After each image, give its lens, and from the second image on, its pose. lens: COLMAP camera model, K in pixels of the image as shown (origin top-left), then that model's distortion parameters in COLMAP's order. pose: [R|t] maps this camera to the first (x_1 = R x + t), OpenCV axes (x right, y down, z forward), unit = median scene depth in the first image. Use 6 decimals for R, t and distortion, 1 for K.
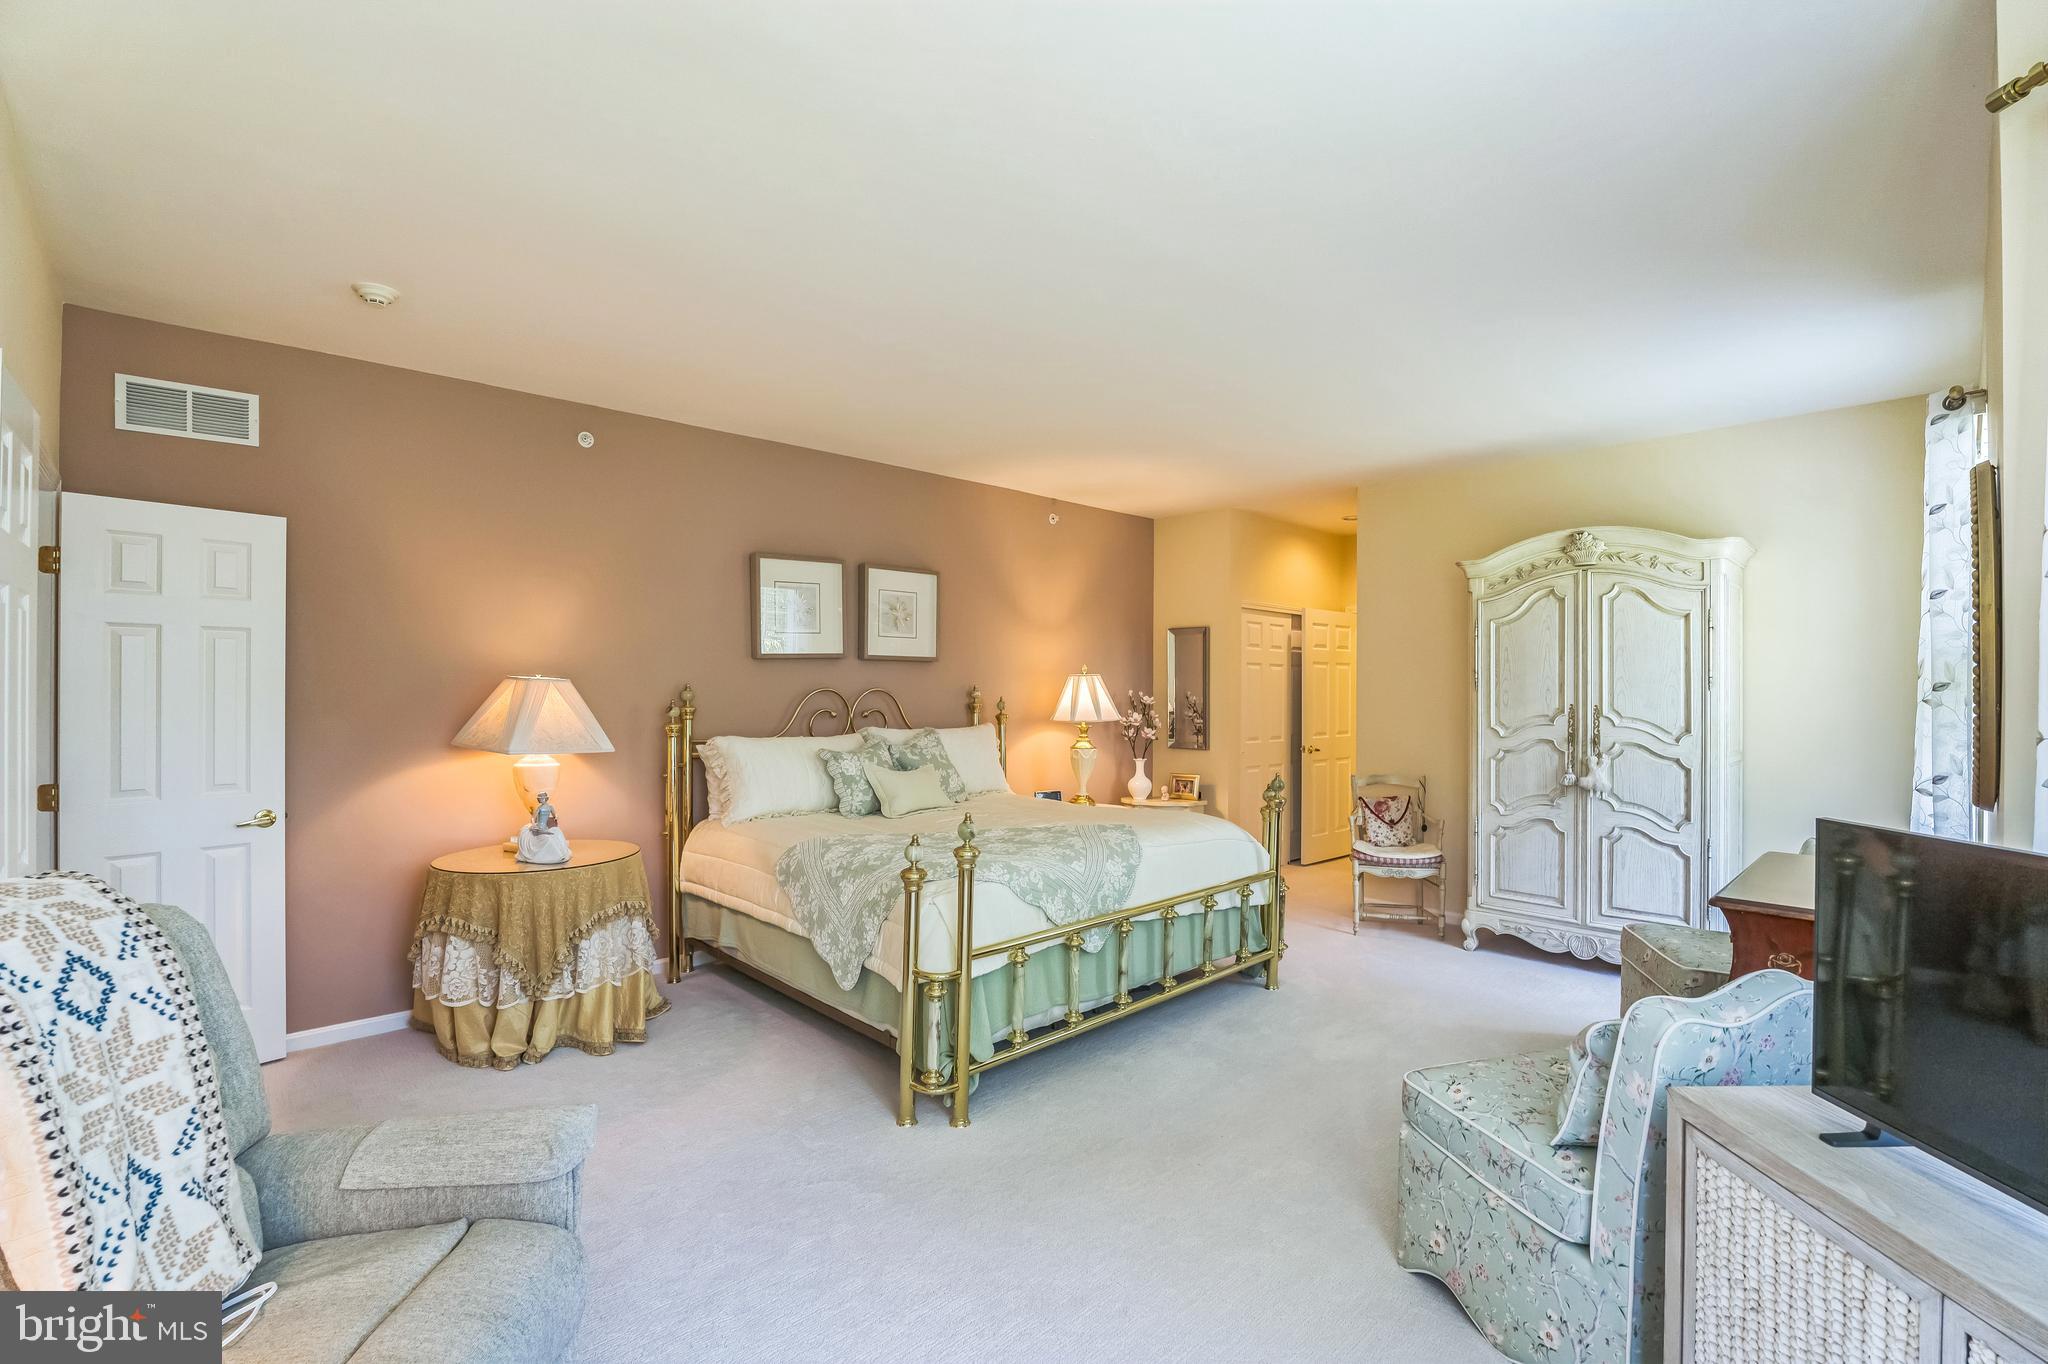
lens RADIAL K [[917.5, 0, 1018.8], [0, 917.5, 687.4], [0, 0, 1]] dist [-0.020958, -0.000041]
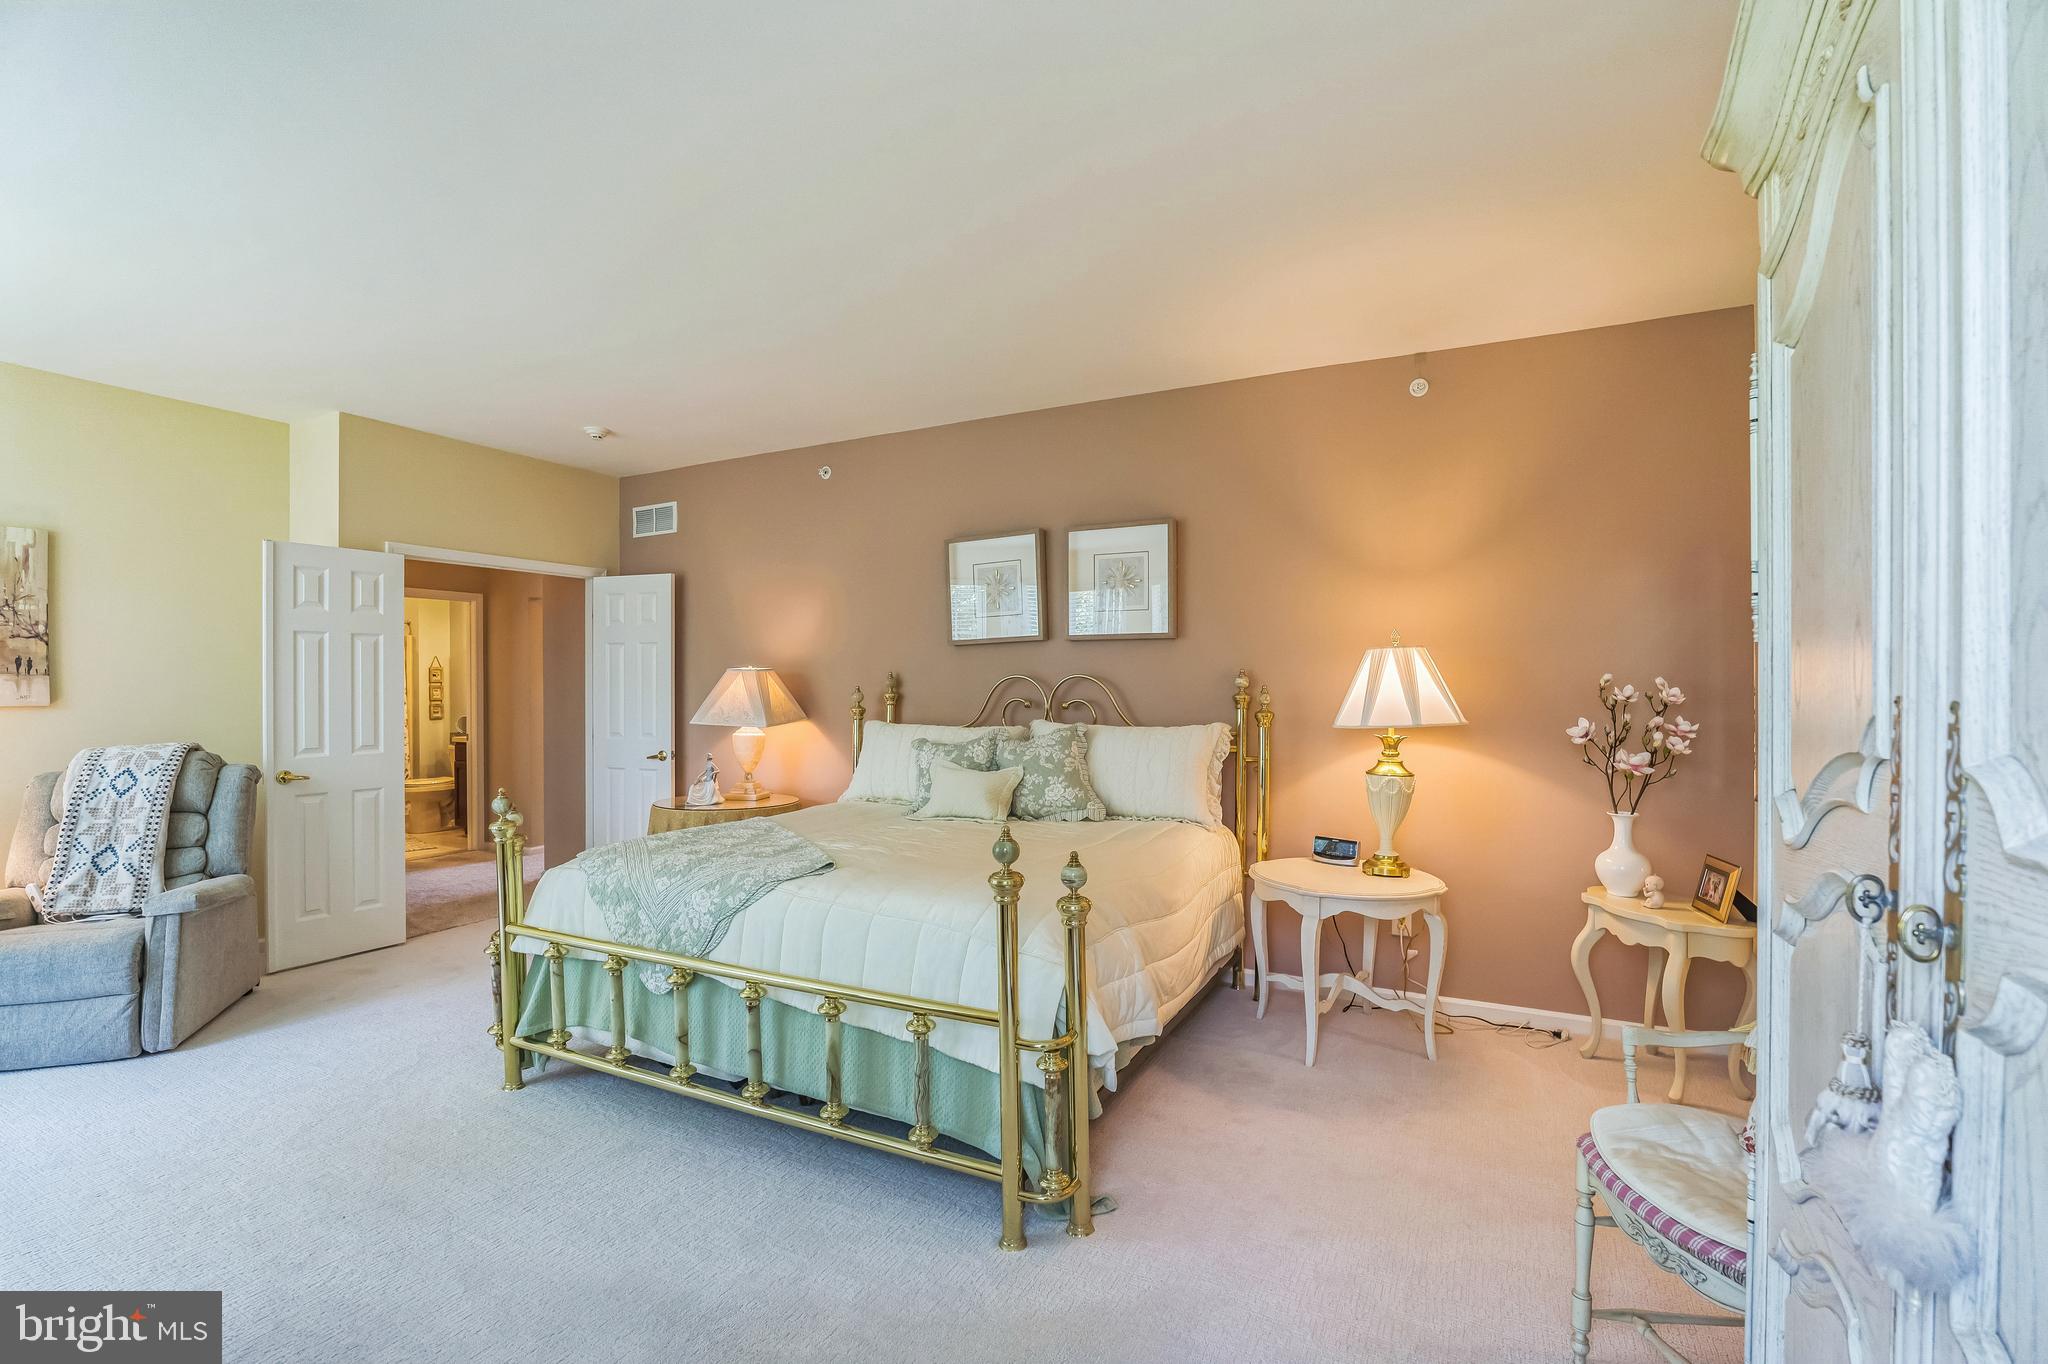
lens RADIAL K [[917.5, 0, 1018.8], [0, 917.5, 687.4], [0, 0, 1]] dist [-0.020958, -0.000041]
pose [[0.329623, -0.002725, -0.944109, 0.672106], [0.000008, 0.999996, -0.002884, 0.016464], [0.944112, 0.000943, 0.329622, 0.737574]]
